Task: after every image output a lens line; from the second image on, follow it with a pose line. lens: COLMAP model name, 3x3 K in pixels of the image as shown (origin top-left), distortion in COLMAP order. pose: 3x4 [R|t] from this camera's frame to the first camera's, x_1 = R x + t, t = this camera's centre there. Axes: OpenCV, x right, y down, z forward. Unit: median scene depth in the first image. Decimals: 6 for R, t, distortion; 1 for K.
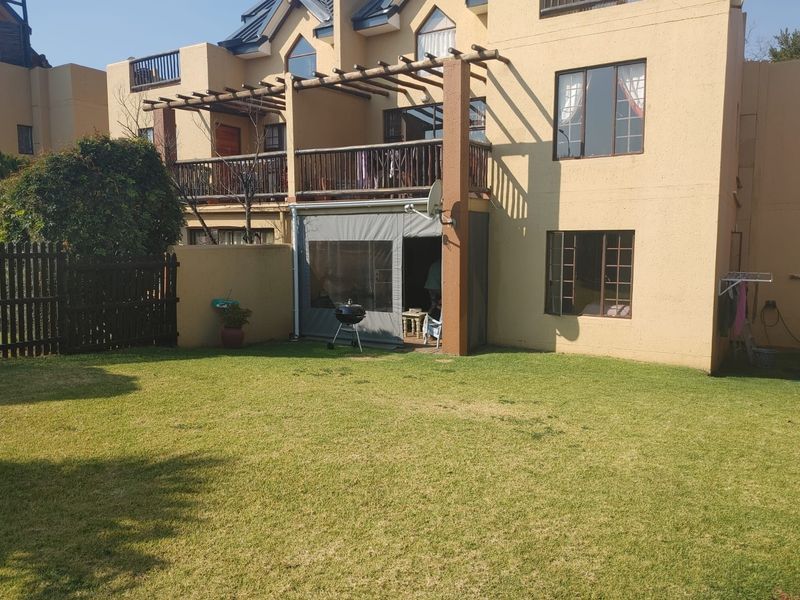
lens RADIAL K [[619.0, 0, 400.0], [0, 619.0, 300.0], [0, 0, 1]] dist [0.103254, -0.136533]
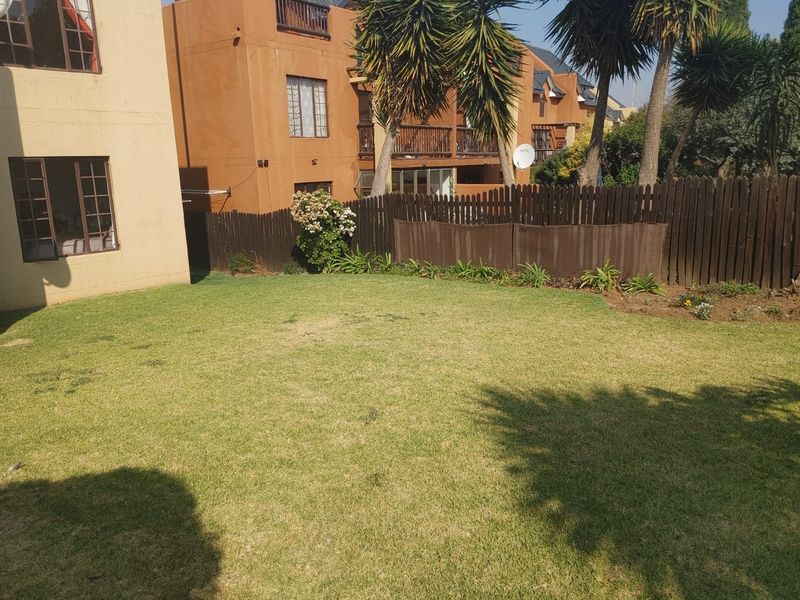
lens RADIAL K [[619.0, 0, 400.0], [0, 619.0, 300.0], [0, 0, 1]] dist [0.103254, -0.136533]
pose [[0.117160, -0.223175, 0.967712, -0.525643], [0.120713, 0.970398, 0.209180, -0.044393], [-0.985749, 0.092308, 0.140632, 0.428225]]
